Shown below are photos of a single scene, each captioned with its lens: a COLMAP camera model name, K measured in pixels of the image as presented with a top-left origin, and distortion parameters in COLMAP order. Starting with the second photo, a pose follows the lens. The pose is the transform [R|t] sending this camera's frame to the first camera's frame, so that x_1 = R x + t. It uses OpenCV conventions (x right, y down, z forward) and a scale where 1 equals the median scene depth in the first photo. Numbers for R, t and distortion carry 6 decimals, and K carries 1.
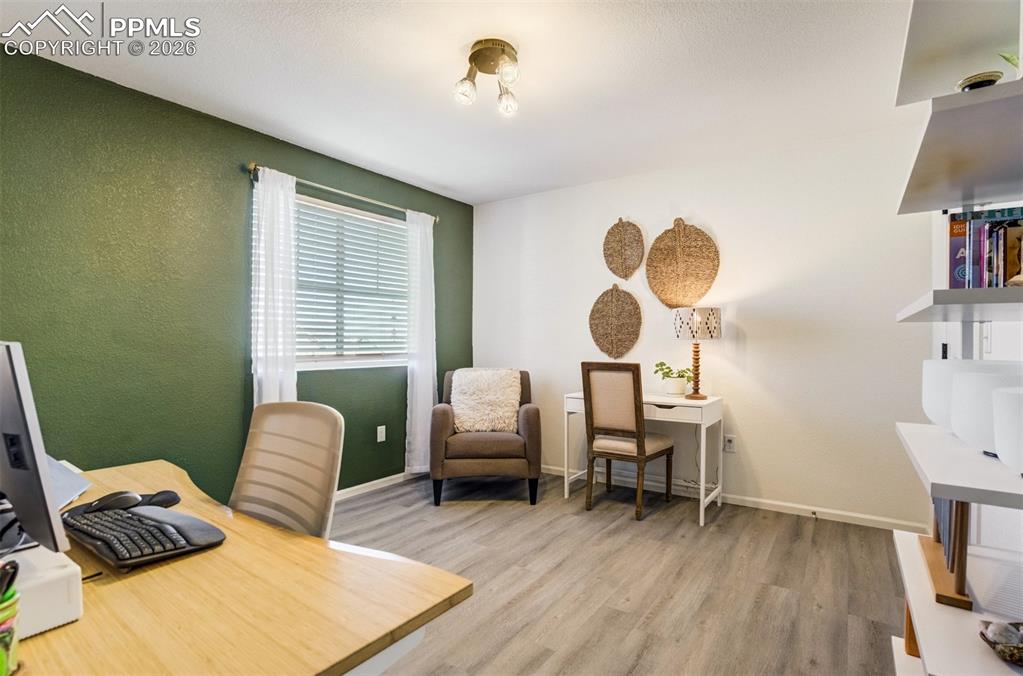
lens RADIAL K [[488.6, 0, 531.6], [0, 488.6, 347.5], [0, 0, 1]] dist [-0.033994, 0.000674]
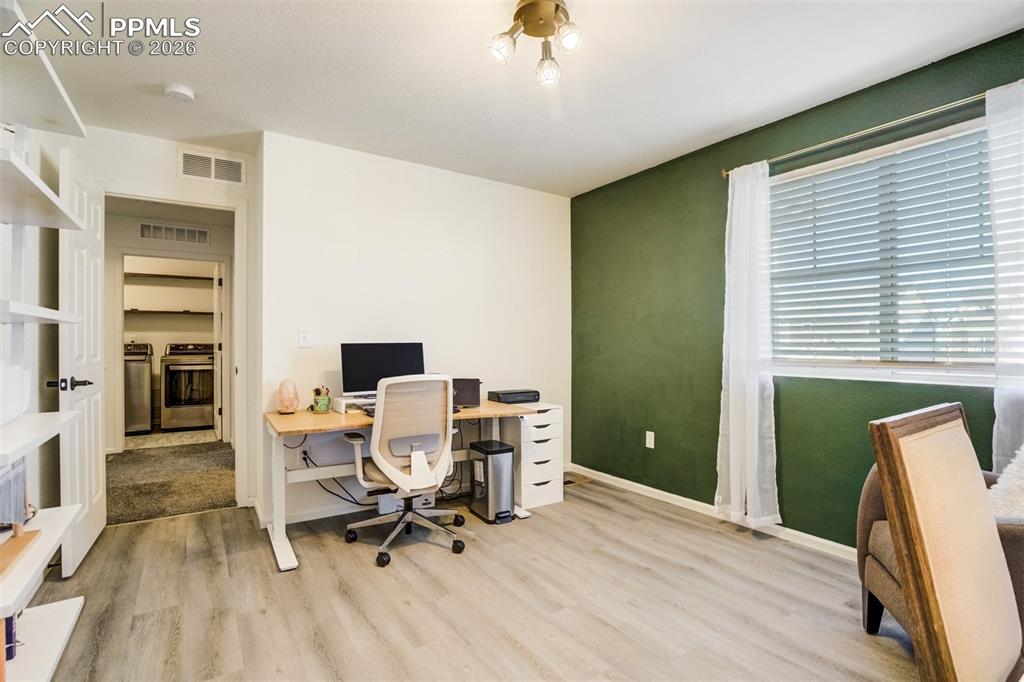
lens RADIAL K [[478.5, 0, 515.1], [0, 478.5, 344.0], [0, 0, 1]] dist [-0.020708, 0.001055]
pose [[-0.384209, -0.009181, -0.923201, 0.487161], [-0.017522, 0.999843, -0.002651, 0.002509], [0.923080, 0.015158, -0.384309, 0.868637]]
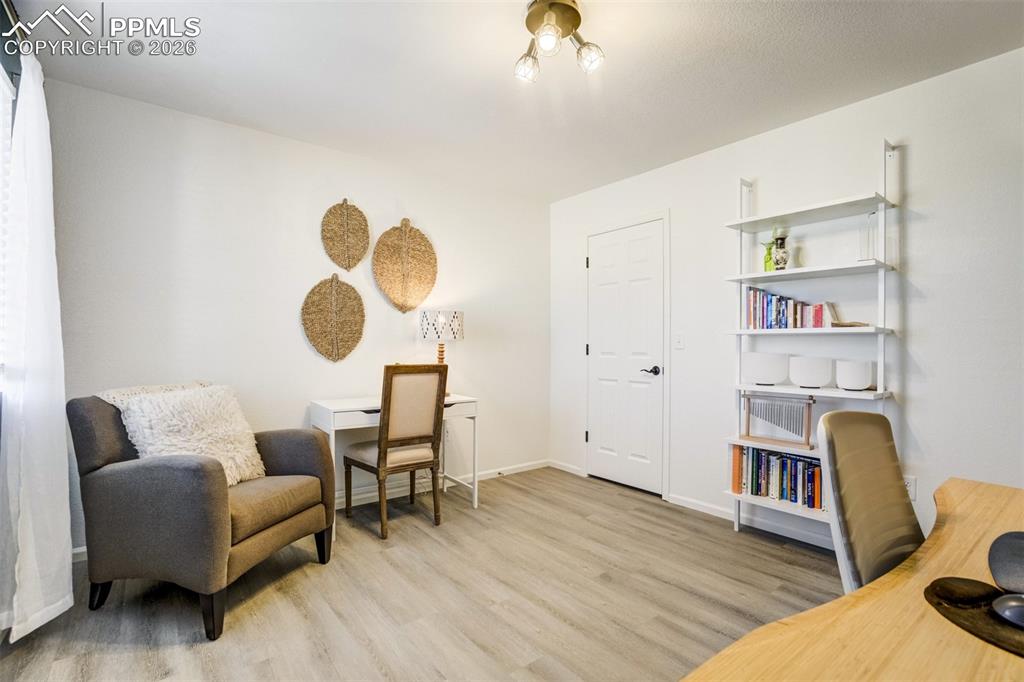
lens RADIAL K [[478.5, 0, 506.9], [0, 478.5, 347.2], [0, 0, 1]] dist [-0.020708, 0.001055]
pose [[0.325865, -0.004156, 0.945407, -0.617763], [0.012525, 0.999922, 0.000078, 0.000956], [-0.945333, 0.011816, 0.325891, 0.539129]]
